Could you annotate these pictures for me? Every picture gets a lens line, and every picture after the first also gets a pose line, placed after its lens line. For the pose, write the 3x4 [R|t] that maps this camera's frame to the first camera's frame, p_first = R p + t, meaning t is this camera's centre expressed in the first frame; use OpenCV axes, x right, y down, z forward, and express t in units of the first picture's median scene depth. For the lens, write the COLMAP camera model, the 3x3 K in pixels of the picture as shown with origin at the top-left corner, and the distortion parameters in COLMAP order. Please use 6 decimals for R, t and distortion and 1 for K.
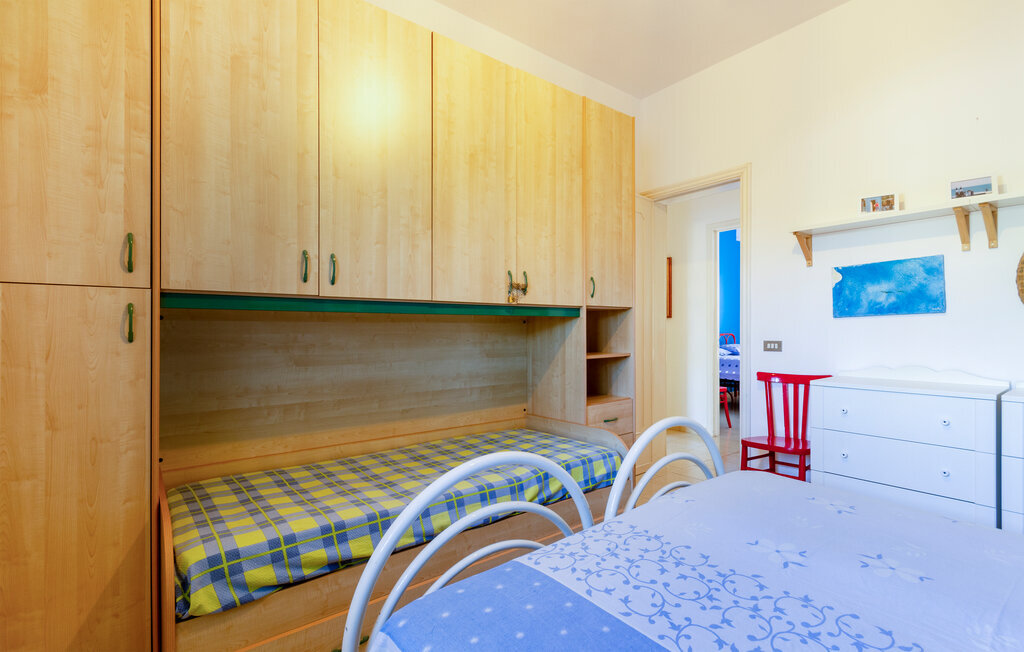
lens RADIAL K [[478.9, 0, 512.0], [0, 478.9, 347.7], [0, 0, 1]] dist [0.004290, 0.001468]
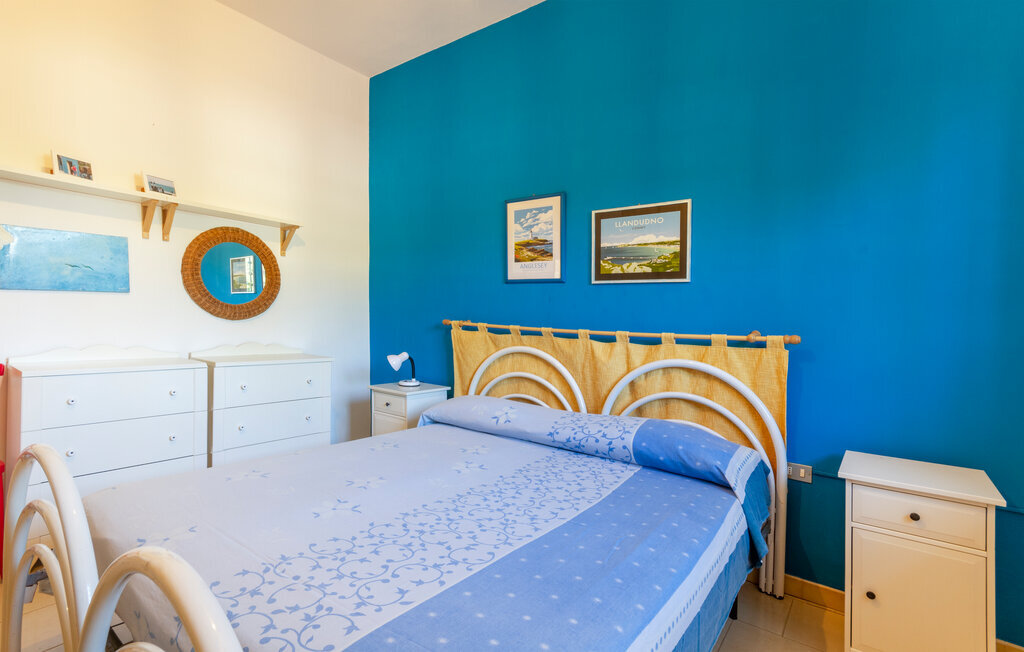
lens RADIAL K [[478.9, 0, 509.7], [0, 478.9, 327.1], [0, 0, 1]] dist [0.004290, 0.001468]
pose [[-0.250034, -0.017972, 0.968070, -0.695434], [-0.002896, 0.999837, 0.017814, -0.036888], [-0.968233, 0.001650, -0.250046, 0.925850]]
